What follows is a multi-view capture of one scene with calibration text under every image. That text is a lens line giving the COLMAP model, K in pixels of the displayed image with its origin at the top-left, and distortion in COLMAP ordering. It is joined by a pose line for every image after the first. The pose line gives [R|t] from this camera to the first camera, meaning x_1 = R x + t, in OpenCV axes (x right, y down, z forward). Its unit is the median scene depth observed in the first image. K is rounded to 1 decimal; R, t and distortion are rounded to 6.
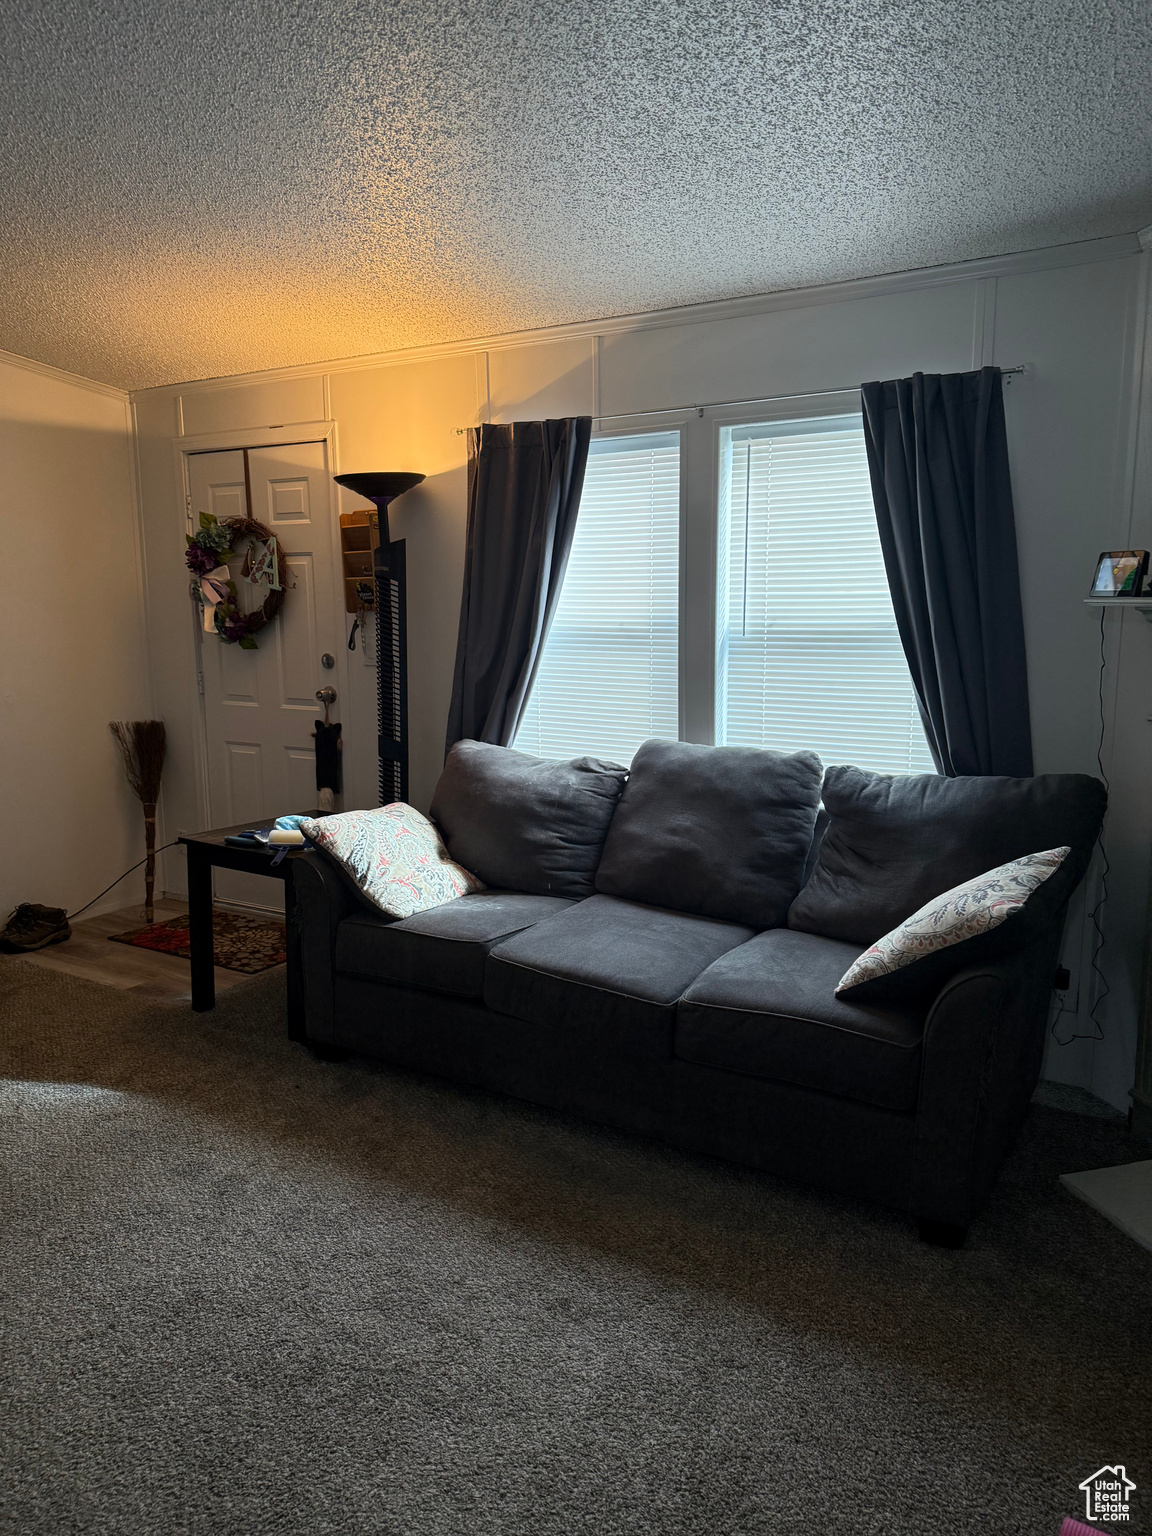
lens RADIAL K [[1061.2, 0, 570.8], [0, 1061.2, 777.7], [0, 0, 1]] dist [0.116716, -0.167197]
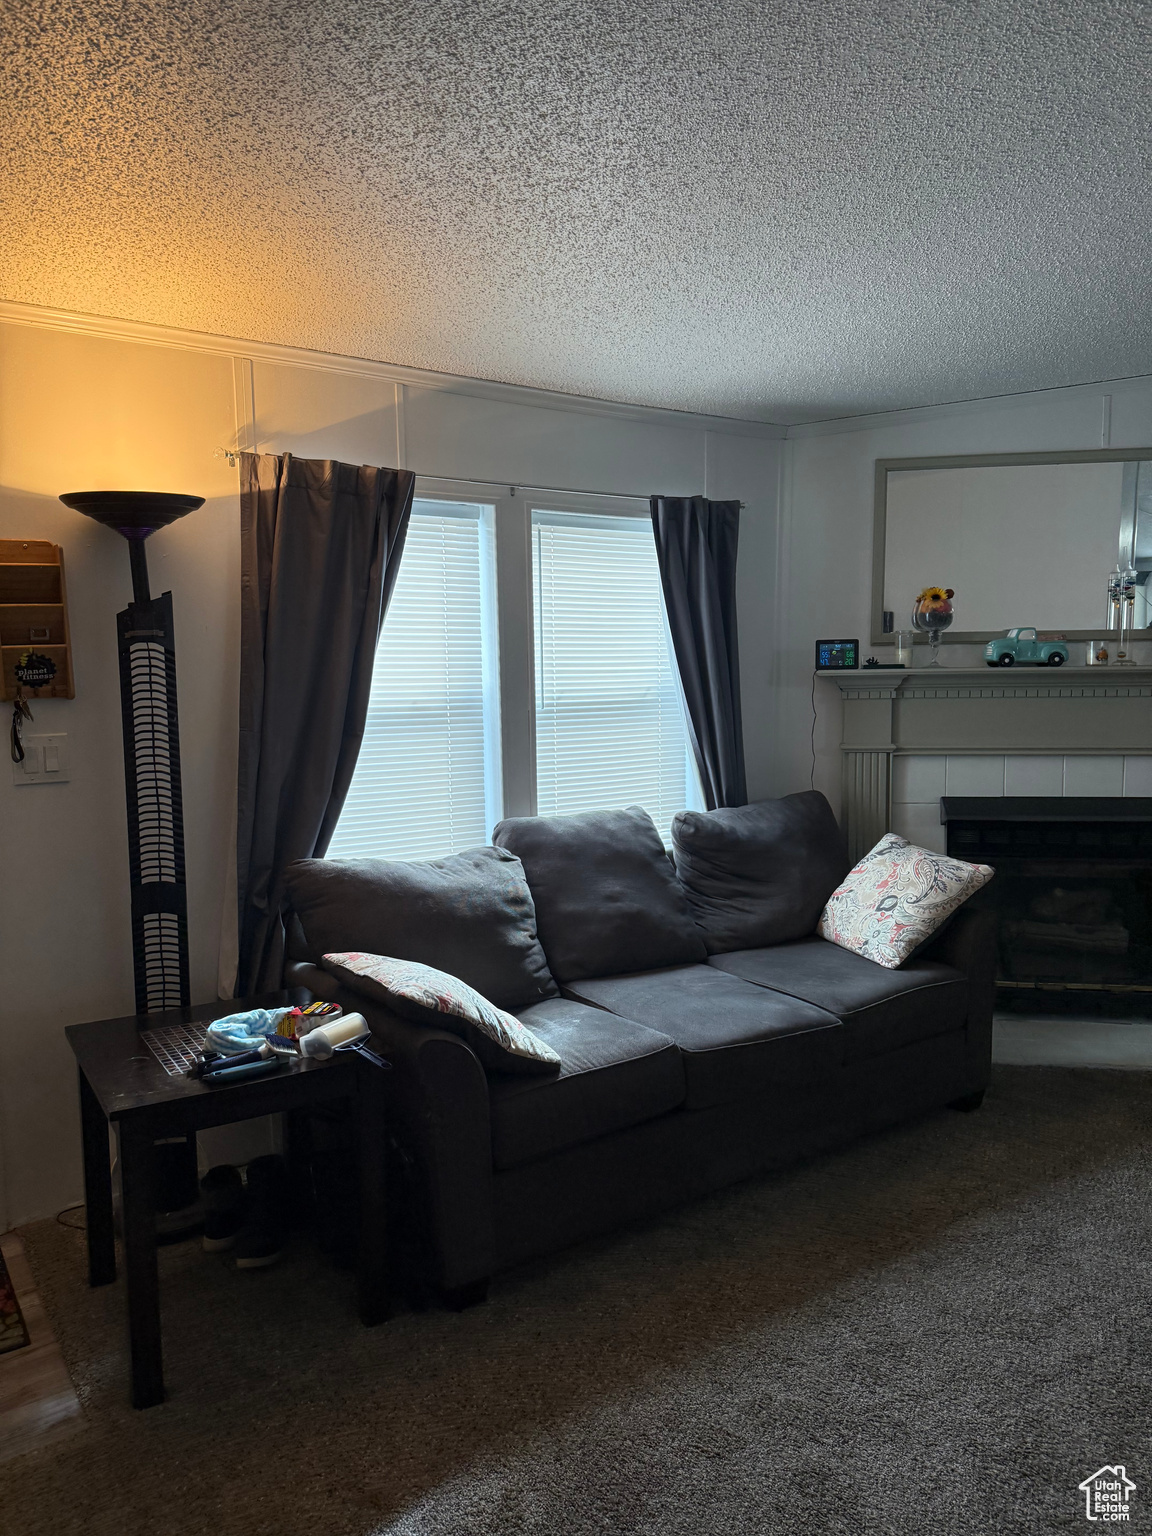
lens RADIAL K [[1071.5, 0, 568.6], [0, 1071.5, 775.0], [0, 0, 1]] dist [0.184814, -0.372558]
pose [[0.402798, -0.094738, 0.910373, -0.807457], [0.161624, 0.986361, 0.031135, -0.100073], [-0.900906, 0.134597, 0.412616, 0.567857]]
